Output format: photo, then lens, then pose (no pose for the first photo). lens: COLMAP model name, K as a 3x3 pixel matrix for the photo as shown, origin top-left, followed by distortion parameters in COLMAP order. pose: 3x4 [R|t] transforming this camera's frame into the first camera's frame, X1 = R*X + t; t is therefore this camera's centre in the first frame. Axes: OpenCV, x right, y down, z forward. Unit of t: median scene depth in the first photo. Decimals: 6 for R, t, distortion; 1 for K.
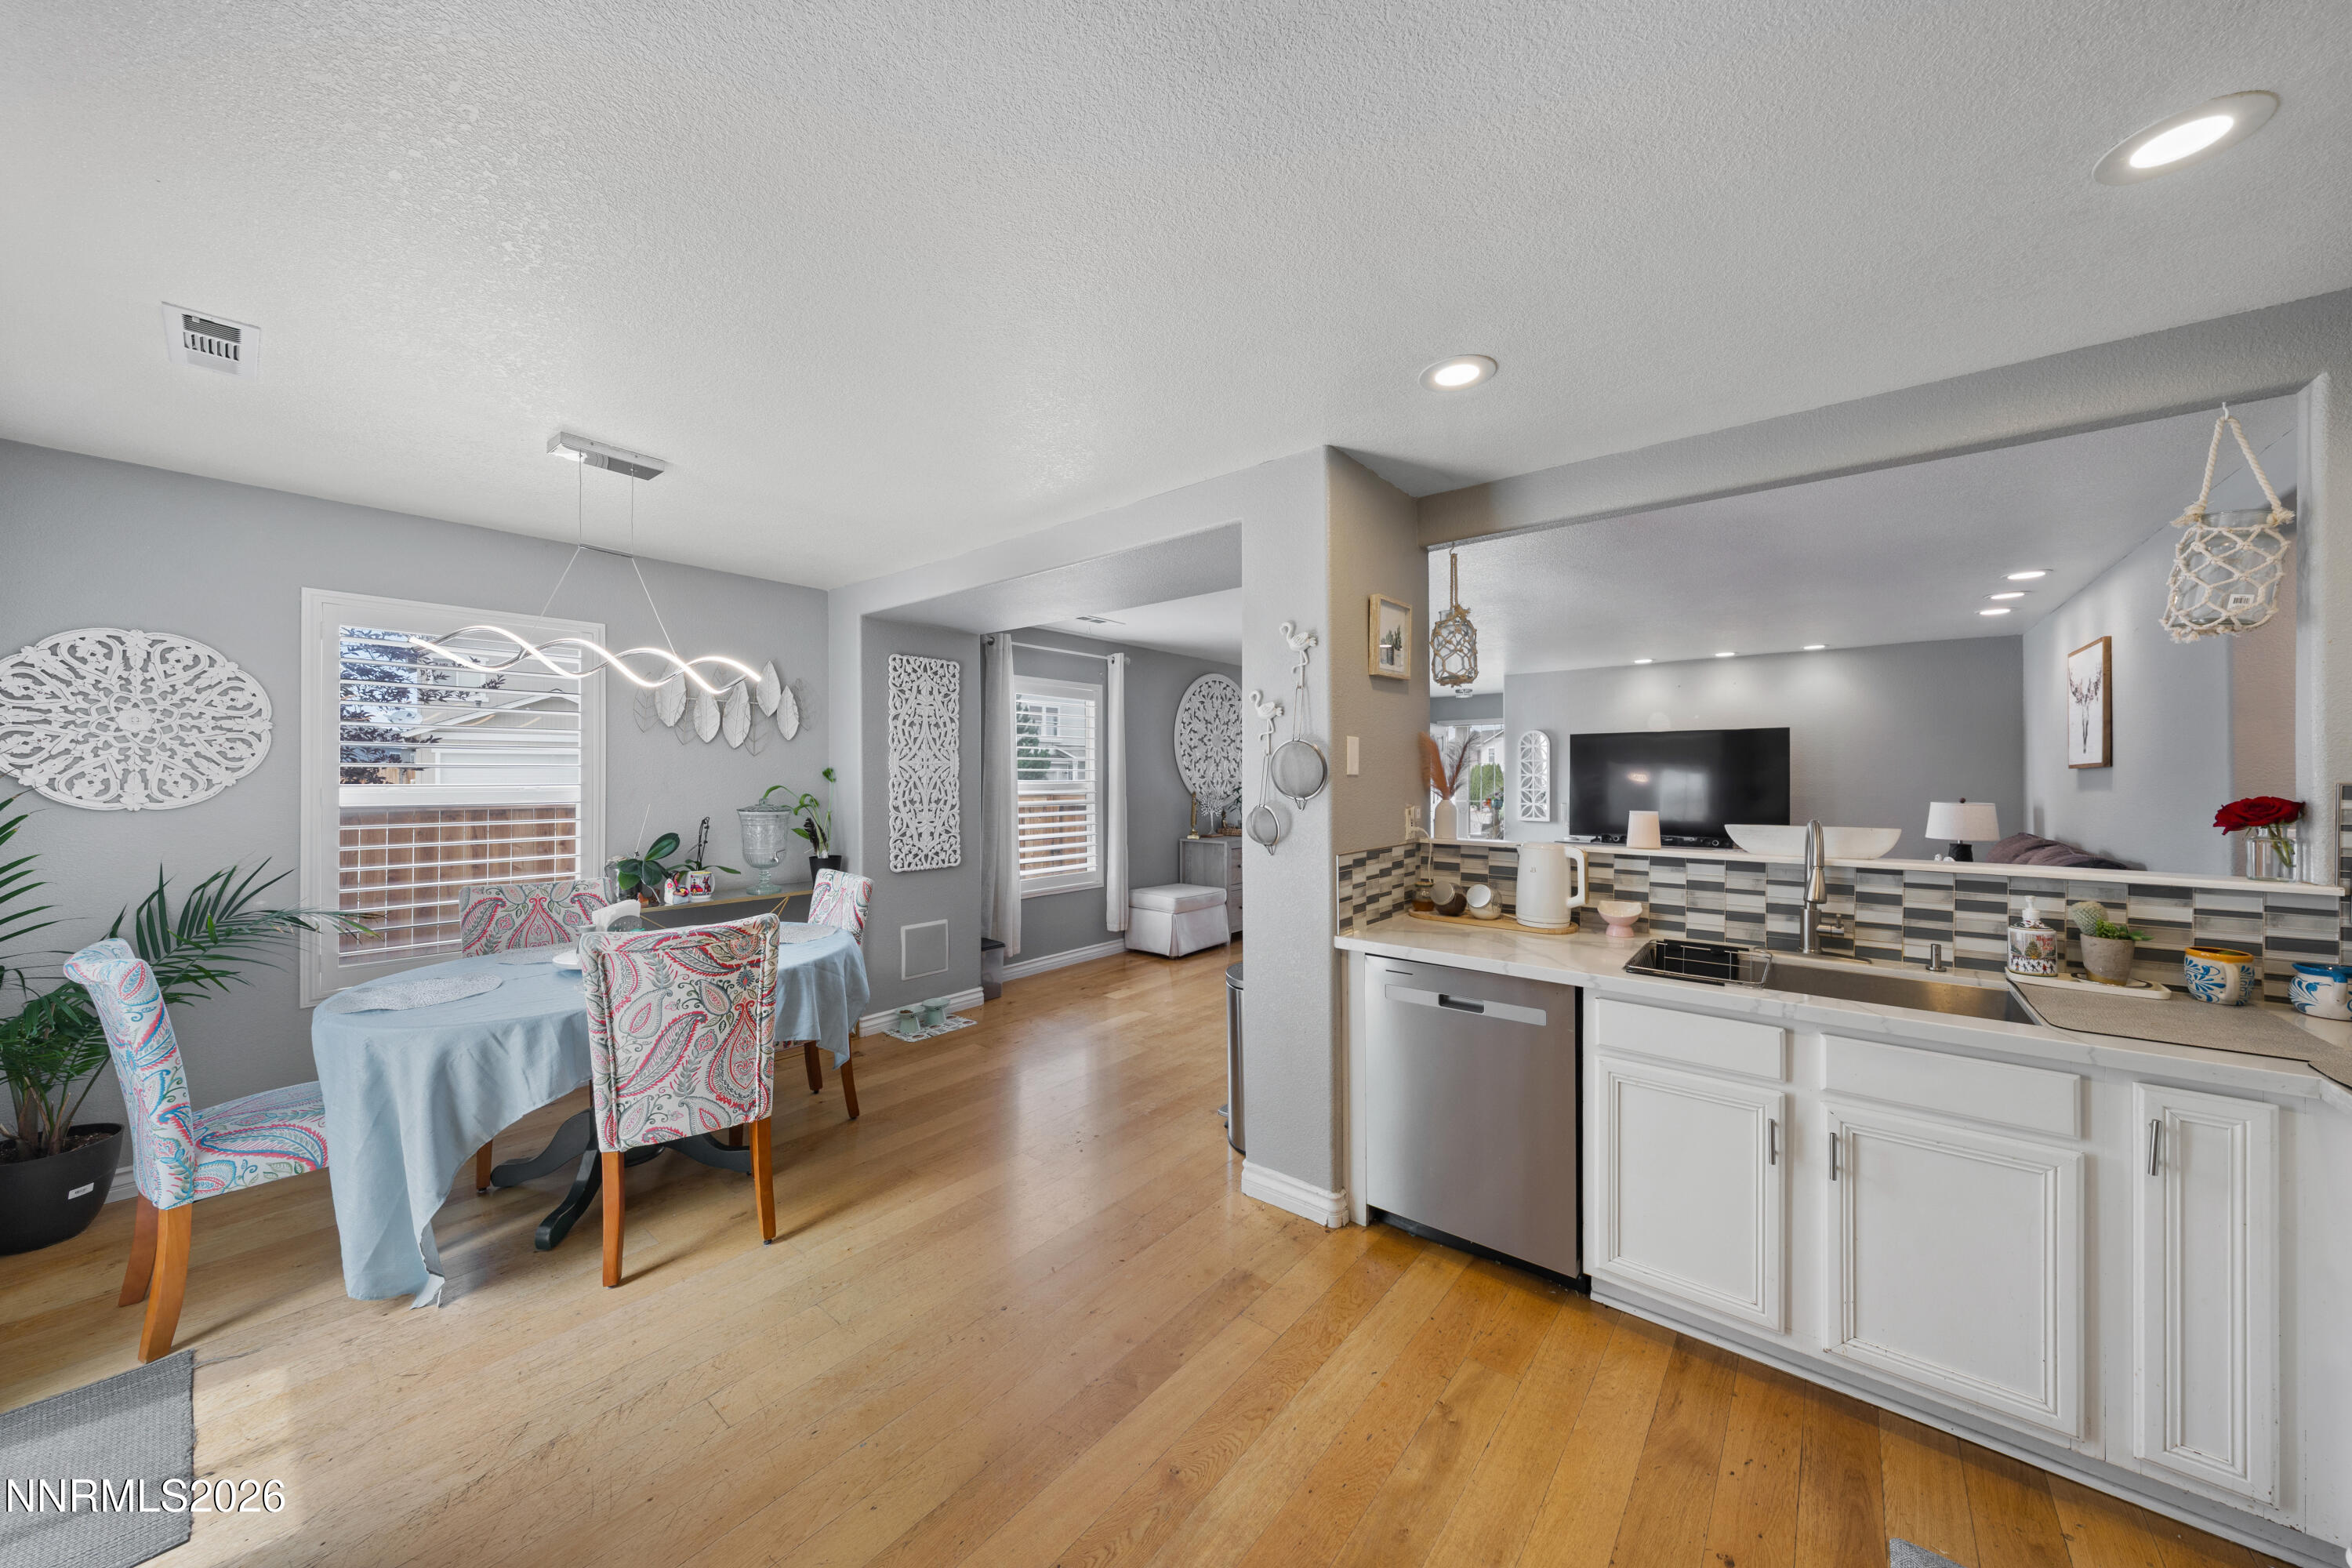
lens RADIAL K [[802.8, 0, 1185.4], [0, 802.8, 776.4], [0, 0, 1]] dist [-0.000297, -0.000041]
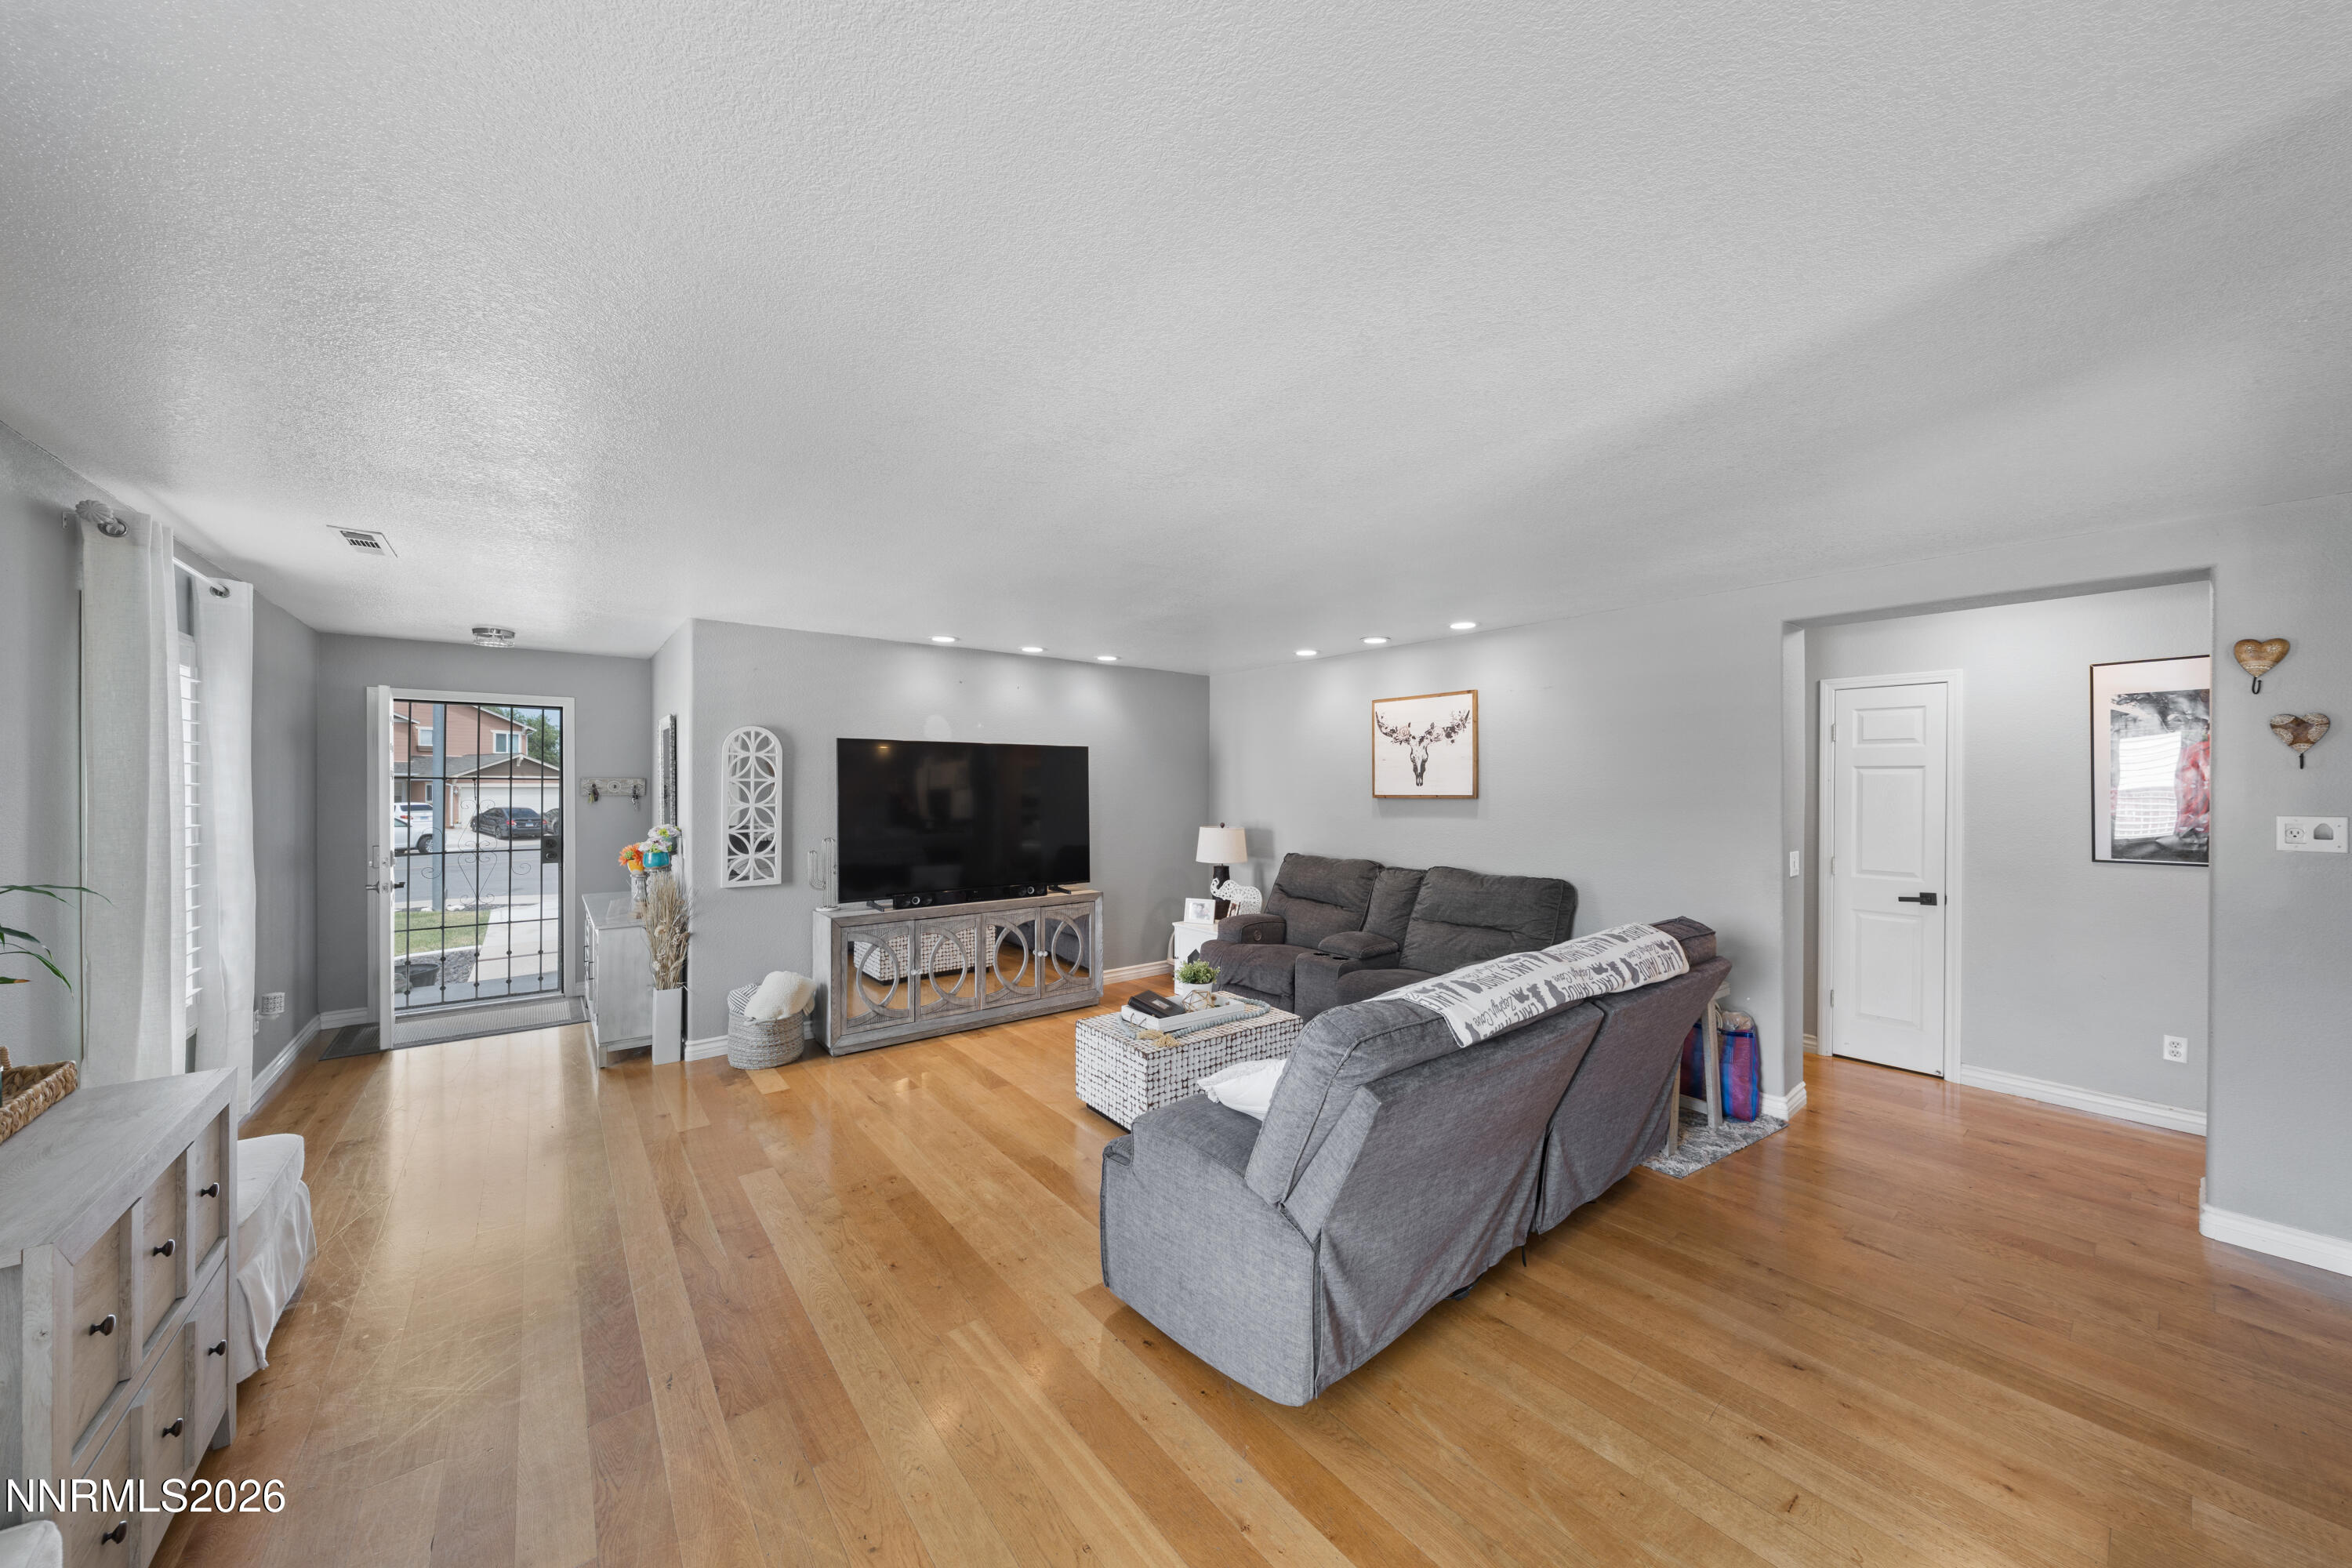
lens RADIAL K [[802.8, 0, 1184.0], [0, 802.8, 785.8], [0, 0, 1]] dist [-0.000297, -0.000041]
pose [[0.201100, 0.000942, 0.979570, -0.105077], [0.000430, 0.999999, -0.001050, -0.026732], [-0.979571, 0.000633, 0.201099, 1.069977]]
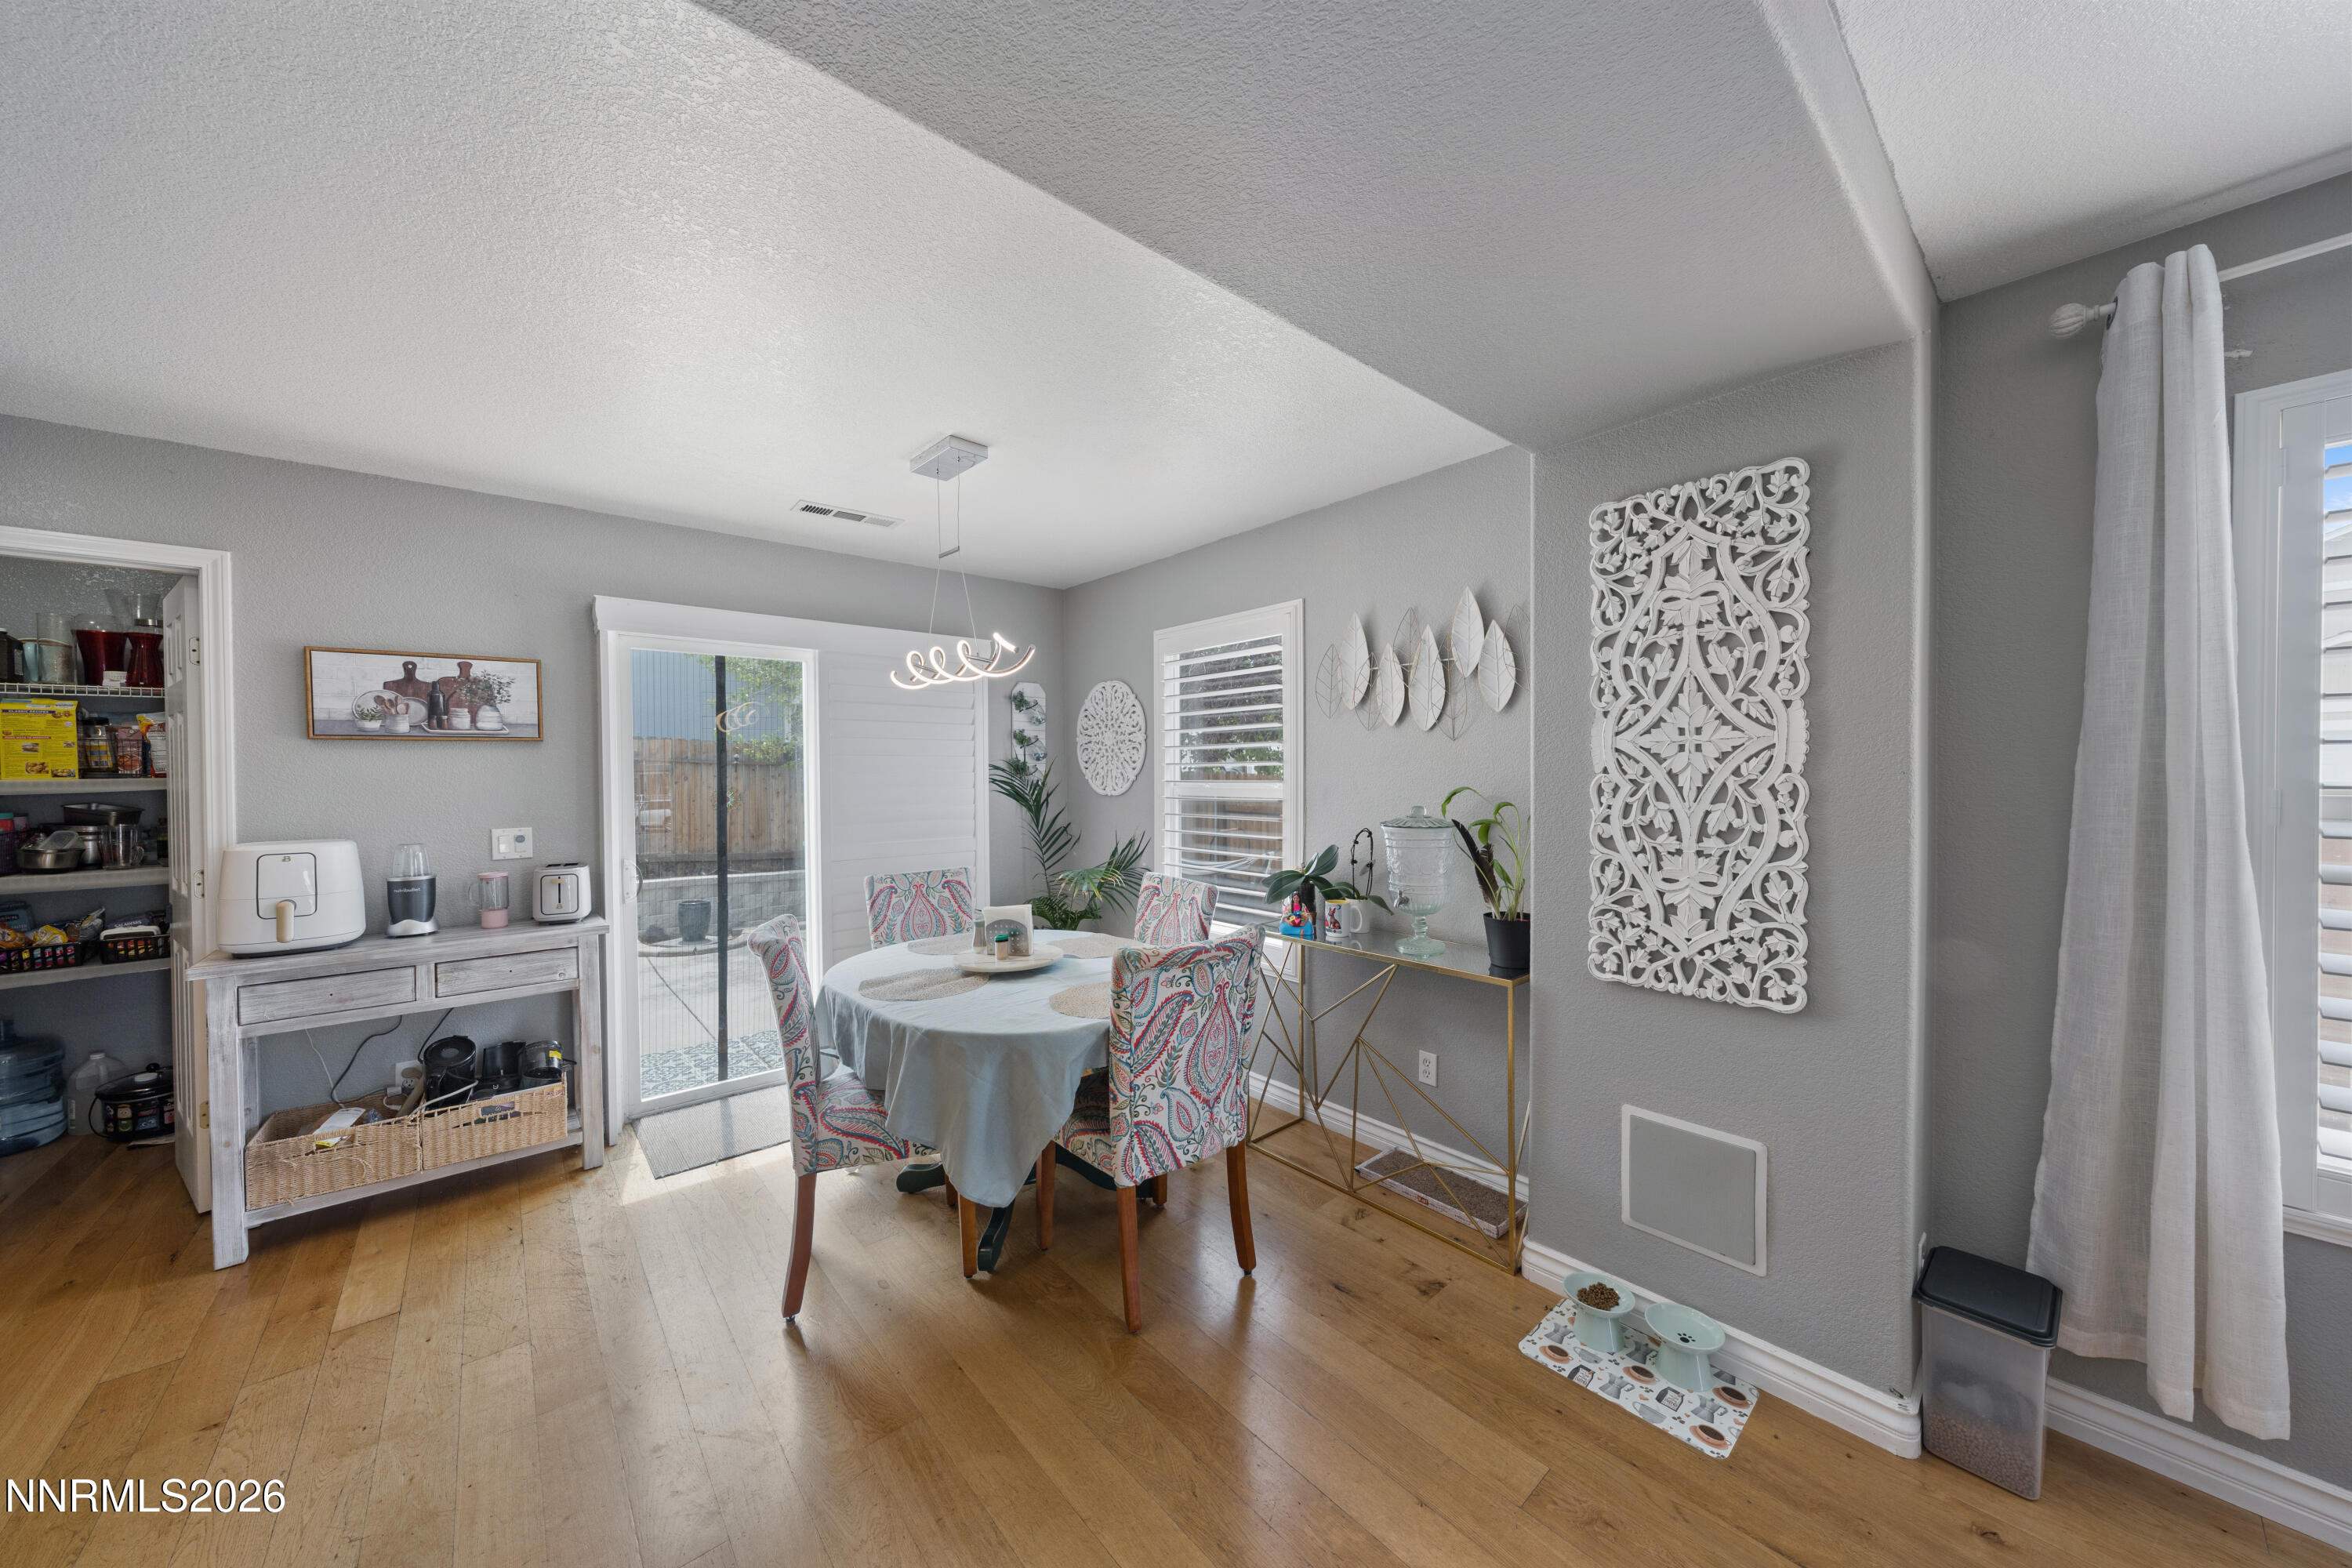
lens RADIAL K [[802.8, 0, 1176.8], [0, 802.8, 786.1], [0, 0, 1]] dist [-0.000297, -0.000041]
pose [[-0.173291, 0.020019, -0.984667, 0.132612], [0.009642, 0.999780, 0.018630, -0.002615], [0.984823, -0.006265, -0.173446, 0.840828]]
